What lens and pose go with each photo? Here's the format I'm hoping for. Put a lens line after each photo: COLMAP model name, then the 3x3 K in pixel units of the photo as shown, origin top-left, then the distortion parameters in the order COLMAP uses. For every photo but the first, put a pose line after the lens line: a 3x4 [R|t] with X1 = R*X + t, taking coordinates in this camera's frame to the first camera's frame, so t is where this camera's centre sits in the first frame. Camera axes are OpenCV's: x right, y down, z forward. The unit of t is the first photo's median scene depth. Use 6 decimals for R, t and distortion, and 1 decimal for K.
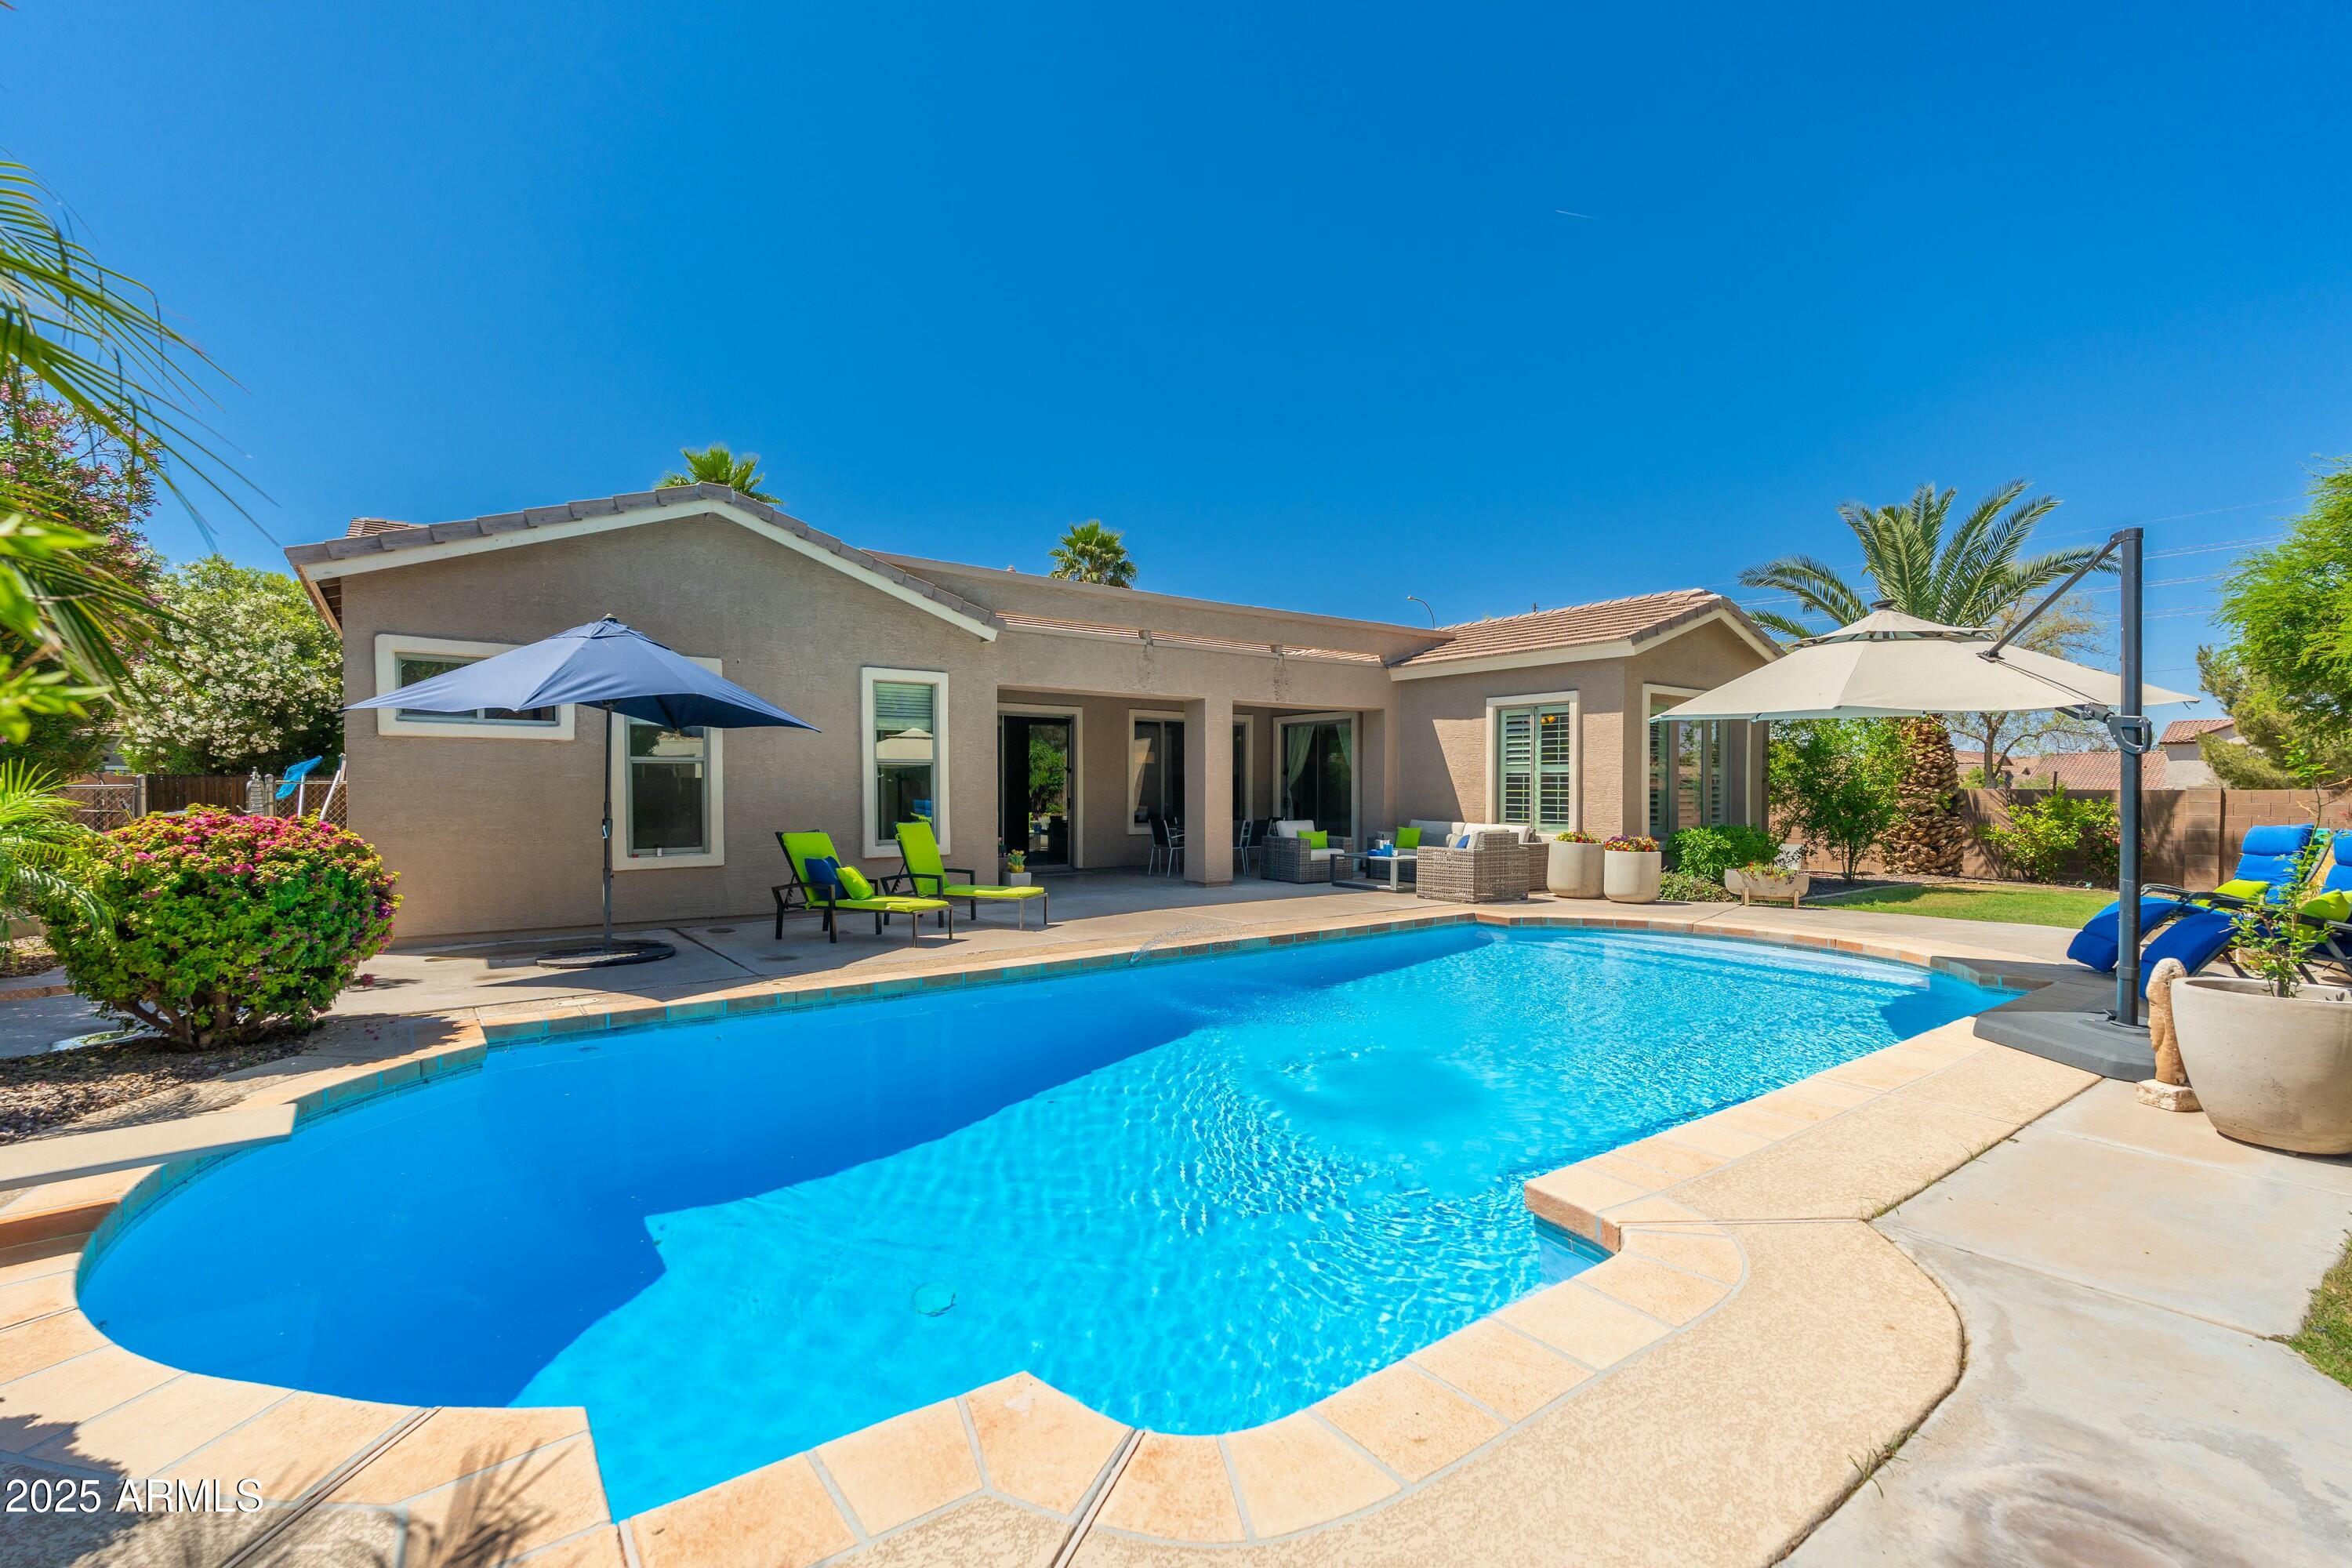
lens RADIAL K [[1030.5, 0, 1191.5], [0, 1030.5, 796.4], [0, 0, 1]] dist [-0.000361, 0.001146]
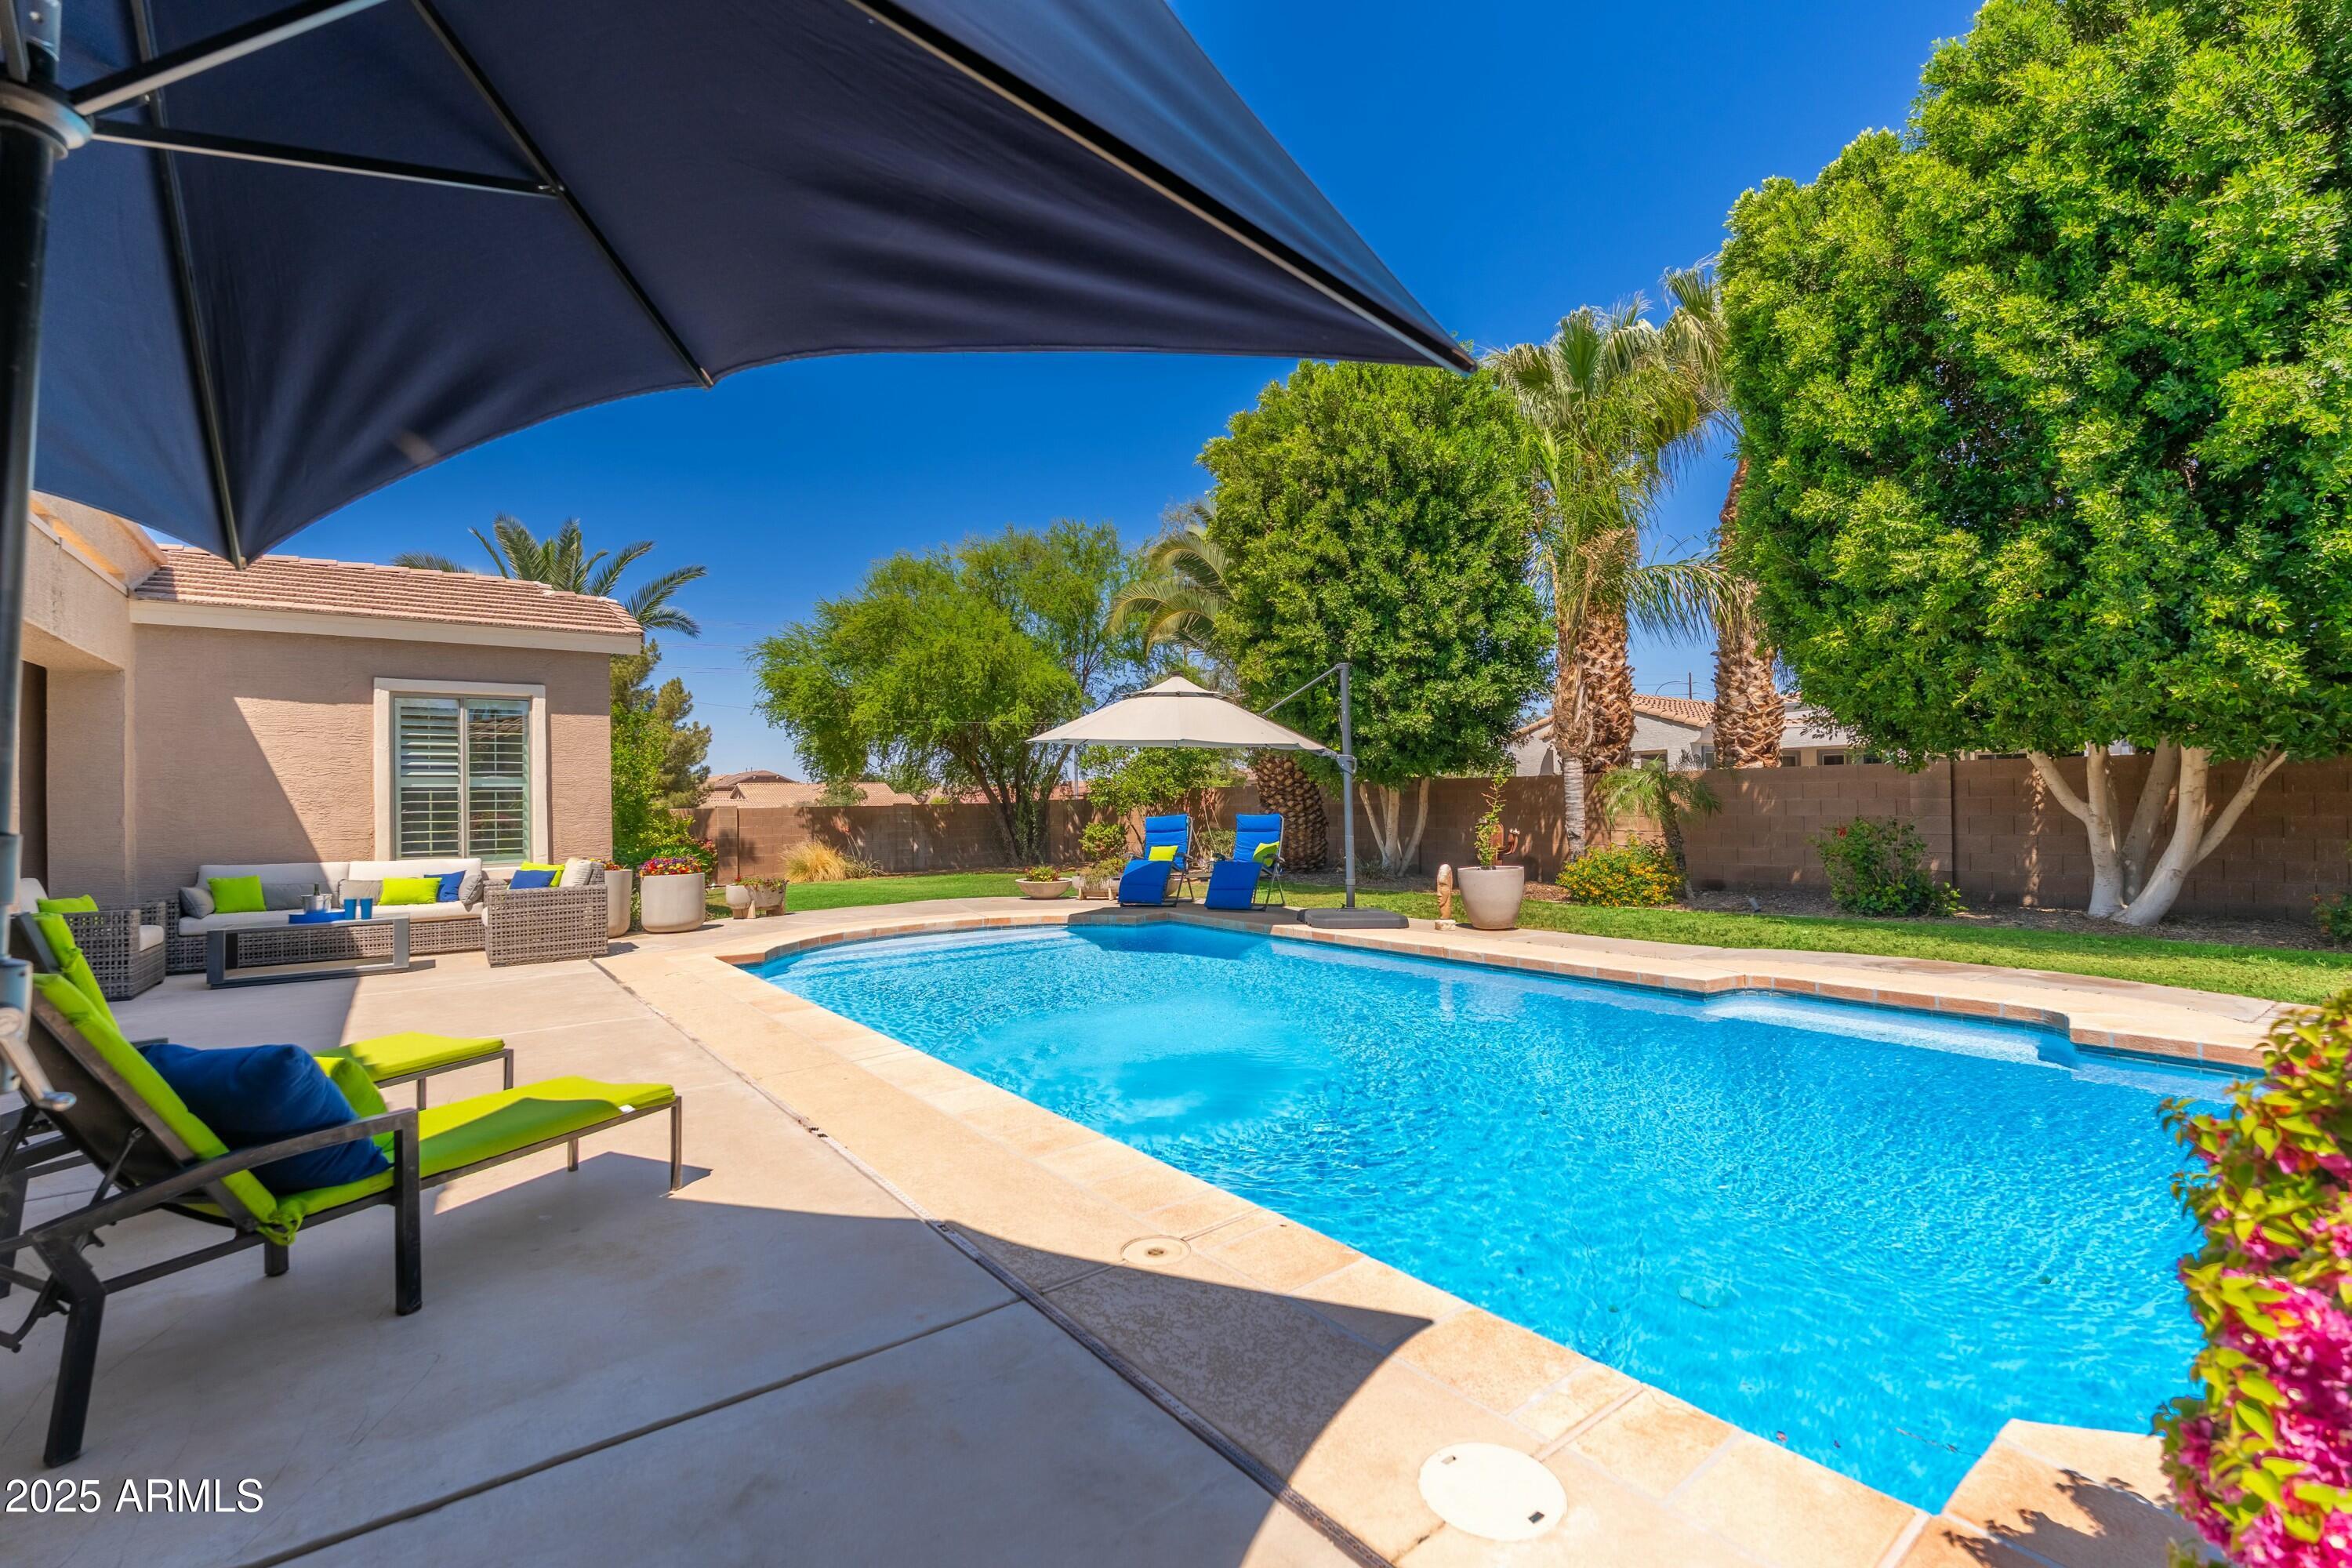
lens RADIAL K [[1030.5, 0, 1188.8], [0, 1030.5, 782.5], [0, 0, 1]] dist [-0.000361, 0.001146]
pose [[0.003336, 0.019605, 0.999802, -0.427618], [0.029150, 0.999381, -0.019694, 0.003365], [-0.999569, 0.029210, 0.002762, 0.493402]]
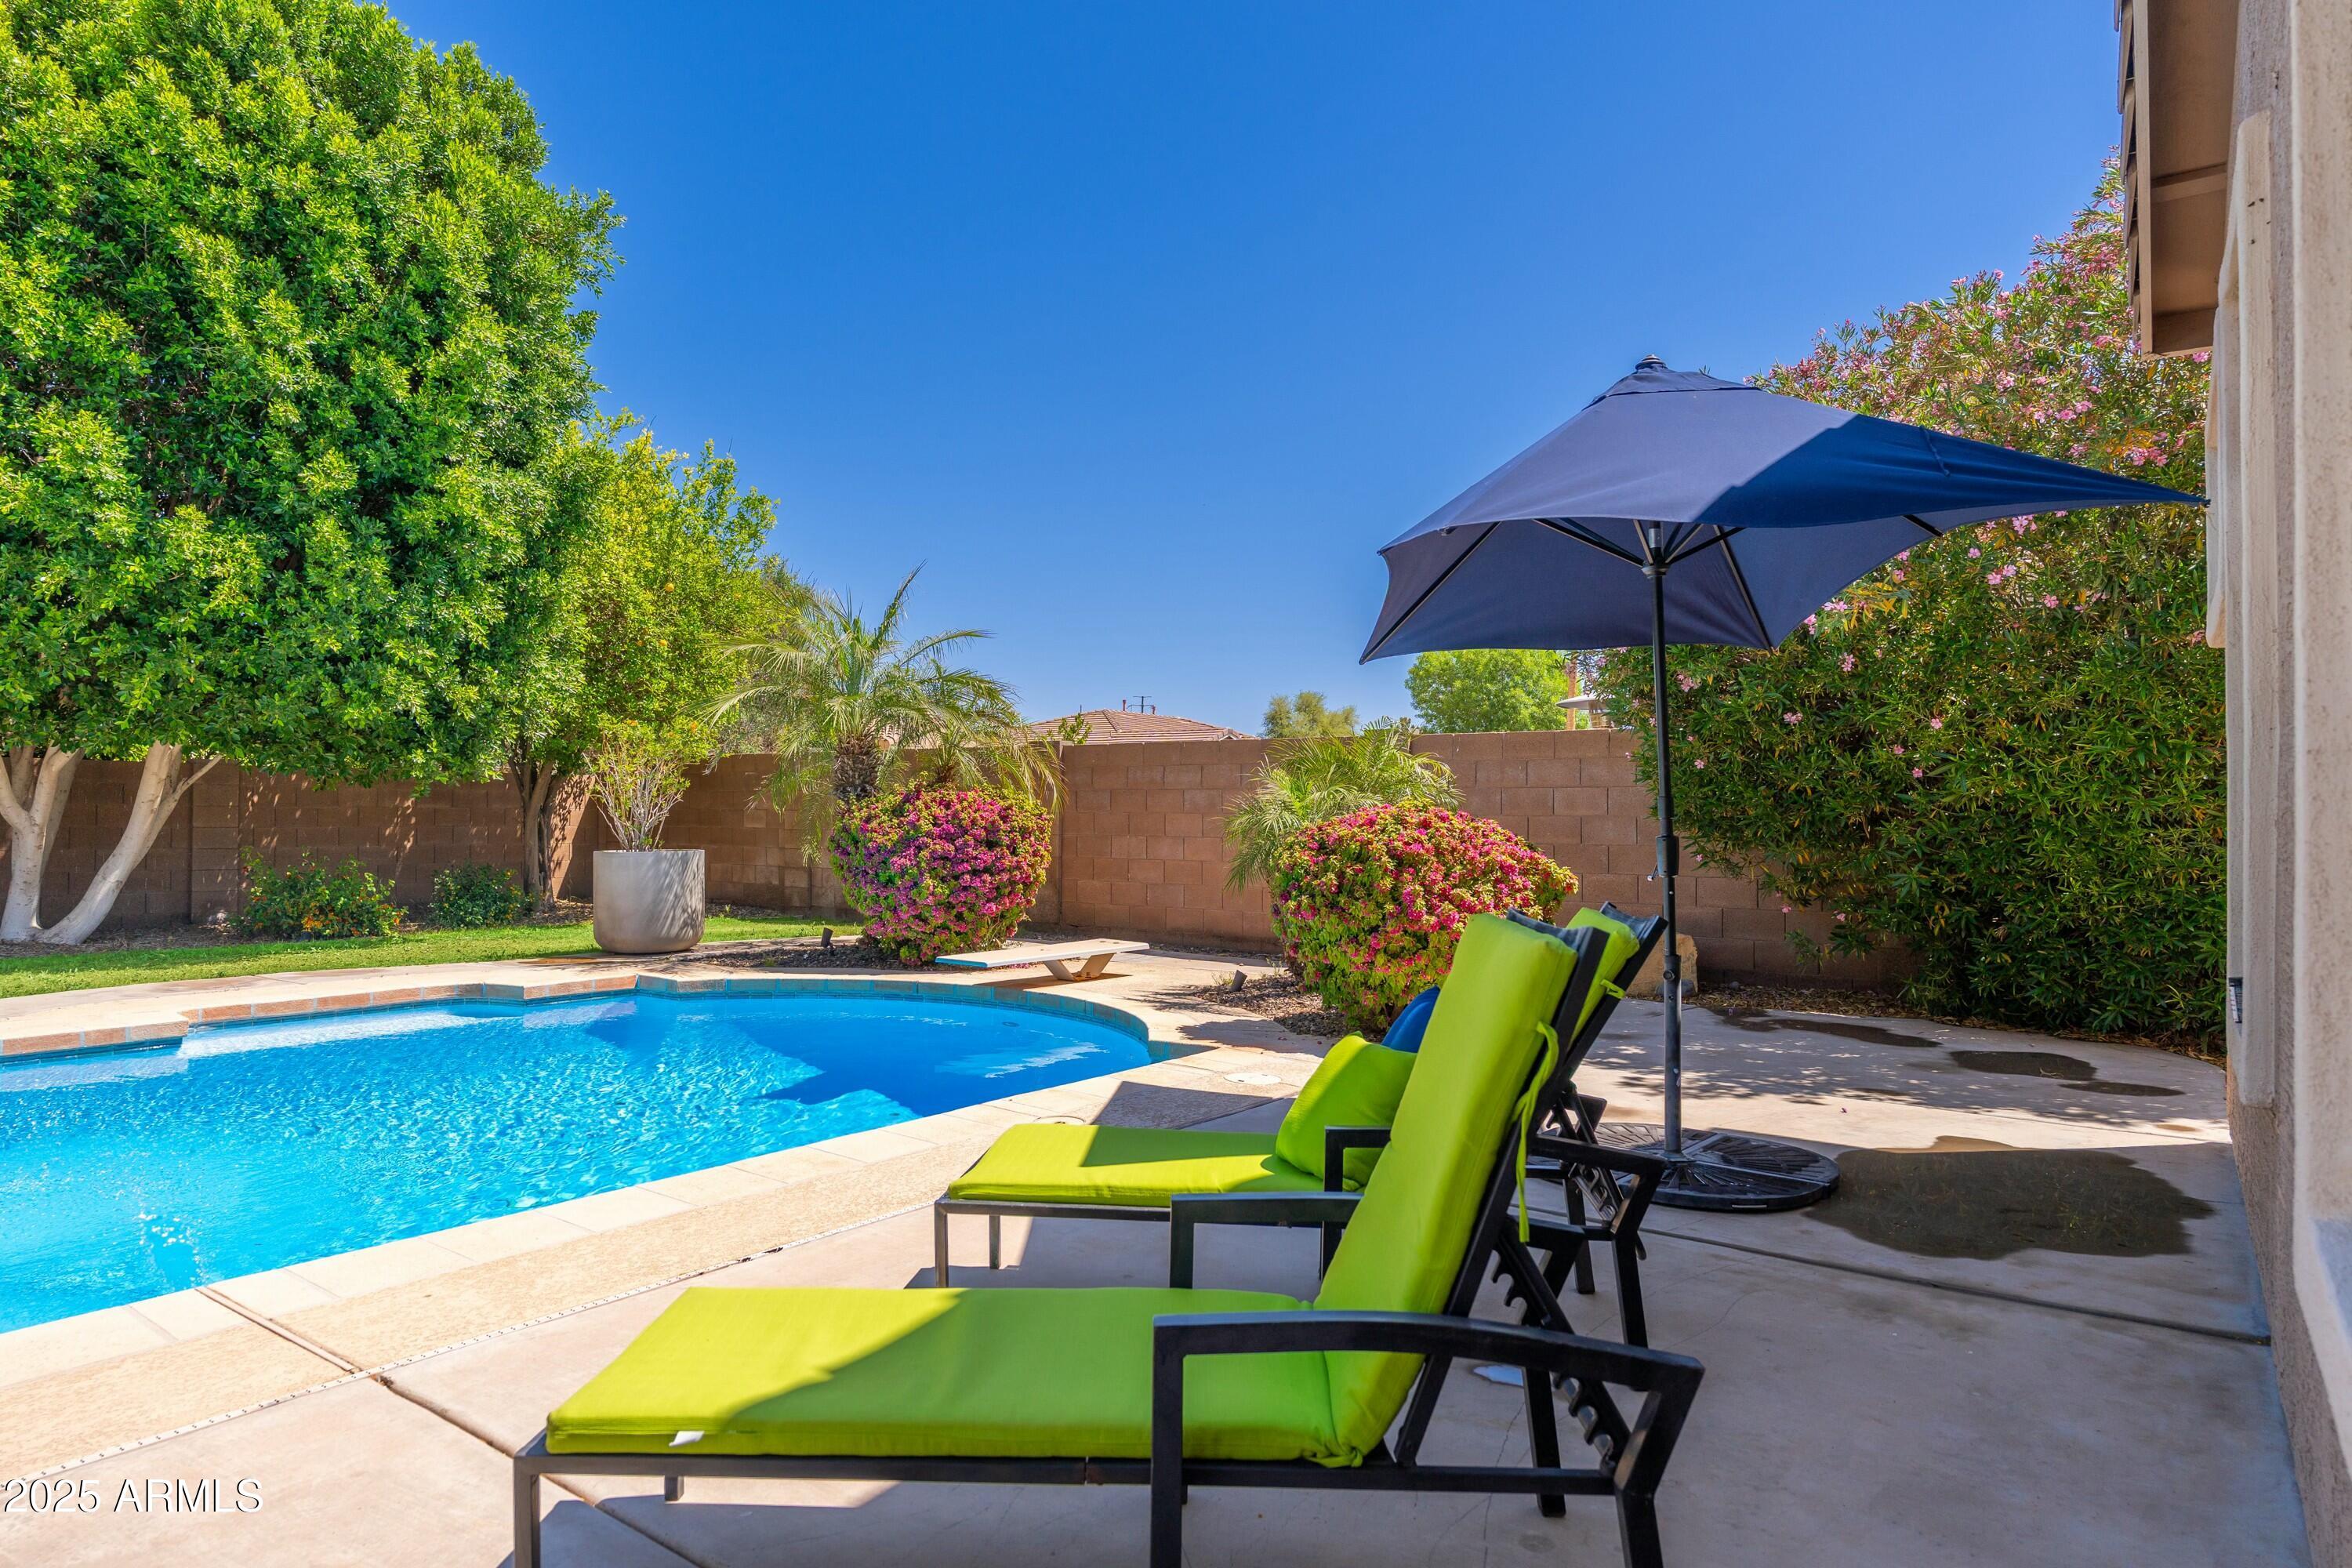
lens RADIAL K [[1398.7, 0, 1141.1], [0, 1398.7, 798.8], [0, 0, 1]] dist [0.014368, 0.001997]
pose [[-0.961461, -0.010823, -0.274727, -0.131889], [-0.011480, 0.999934, 0.000783, 0.005584], [0.274700, 0.003907, -0.961522, 0.876347]]
